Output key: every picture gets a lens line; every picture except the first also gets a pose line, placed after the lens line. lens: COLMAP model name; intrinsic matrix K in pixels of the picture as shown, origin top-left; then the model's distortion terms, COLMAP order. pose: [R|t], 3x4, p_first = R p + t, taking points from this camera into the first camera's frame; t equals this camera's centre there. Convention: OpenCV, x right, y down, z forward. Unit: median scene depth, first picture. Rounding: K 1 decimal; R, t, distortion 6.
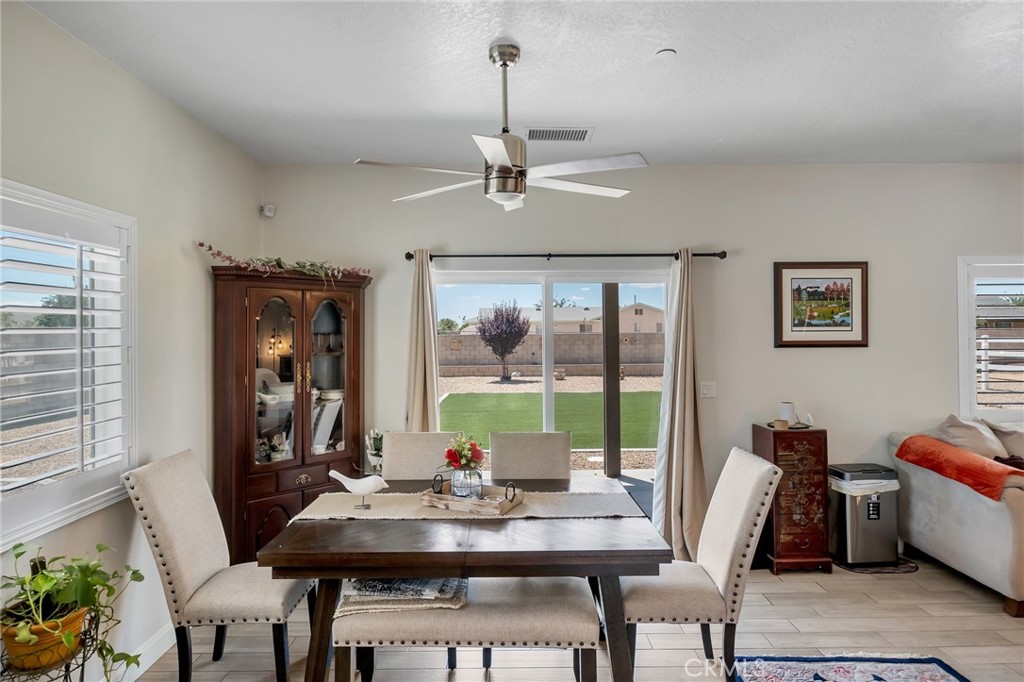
lens RADIAL K [[583.4, 0, 512.0], [0, 583.4, 341.0], [0, 0, 1]] dist [-0.001234, 0.000347]
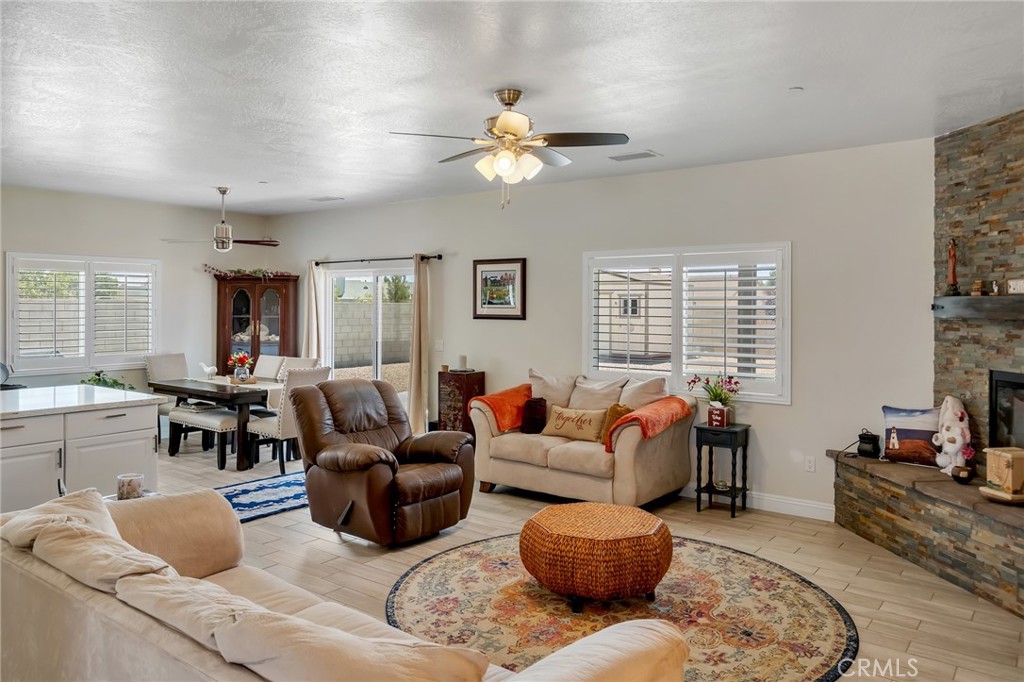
lens RADIAL K [[732.0, 0, 507.0], [0, 732.0, 303.3], [0, 0, 1]] dist [-0.000556, 0.000883]
pose [[0.784843, 0.009924, -0.619615, 1.651307], [-0.020606, 0.999737, -0.010088, -0.010865], [0.619352, 0.020686, 0.784841, -0.382608]]
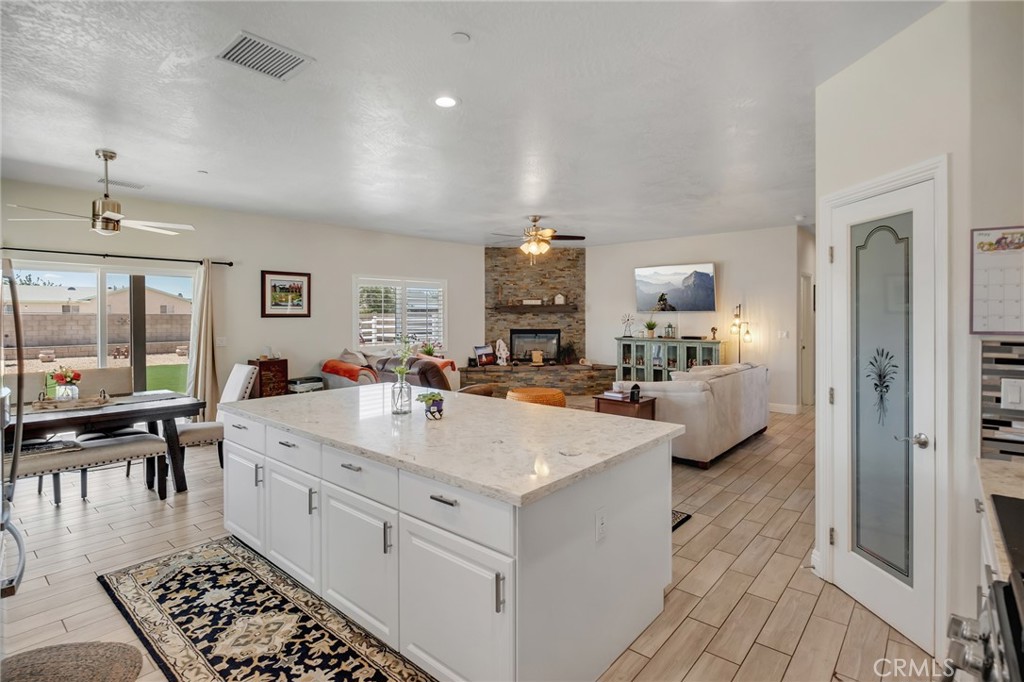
lens RADIAL K [[511.0, 0, 509.2], [0, 511.0, 311.5], [0, 0, 1]] dist [-0.002562, -0.000700]
pose [[0.661698, 0.010495, 0.749697, -0.225493], [0.006915, 0.999774, -0.020098, 0.029870], [-0.749738, 0.018483, 0.661476, -0.617891]]
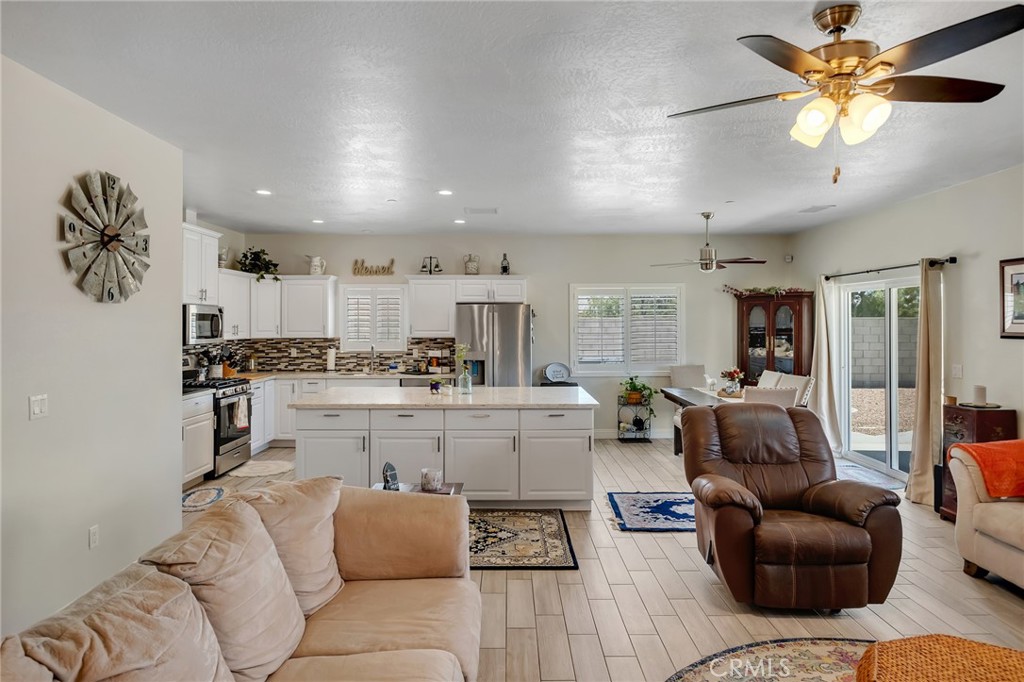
lens RADIAL K [[614.3, 0, 508.5], [0, 614.3, 319.6], [0, 0, 1]] dist [-0.008730, -0.000990]
pose [[-0.014220, 0.004298, -0.999890, 1.614029], [-0.012150, 0.999916, 0.004471, -0.017551], [0.999825, 0.012213, -0.014166, 0.091696]]
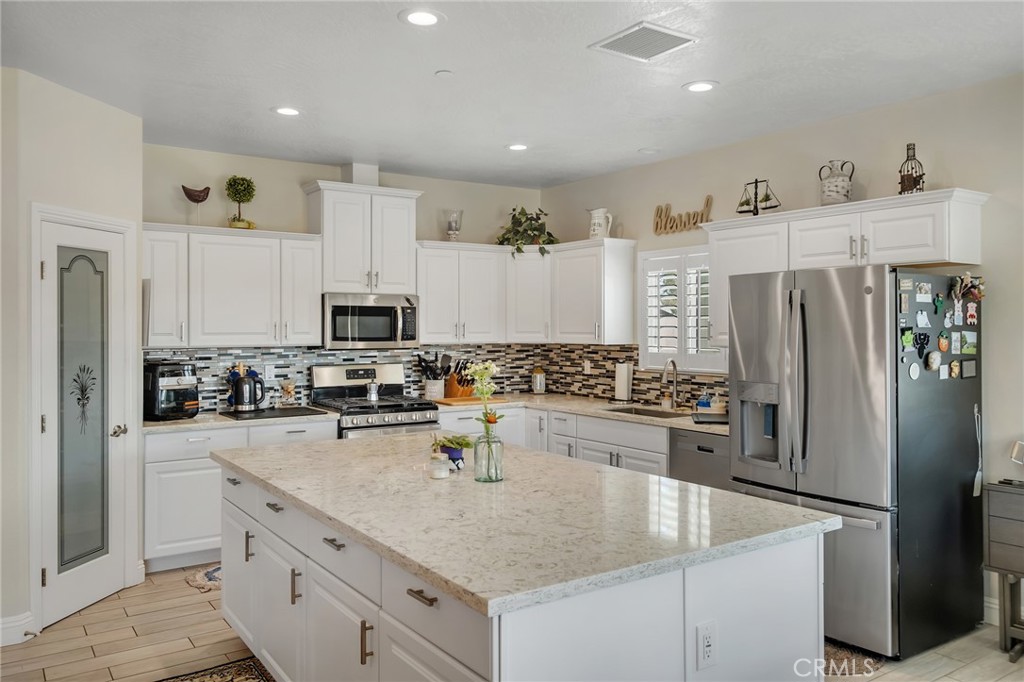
lens RADIAL K [[779.8, 0, 511.7], [0, 779.8, 322.0], [0, 0, 1]] dist [0.001056, 0.001839]
pose [[-0.832746, 0.008091, -0.553597, 0.615439], [0.002895, 0.999943, 0.010259, -0.001497], [0.553648, 0.006941, -0.832722, 0.615962]]
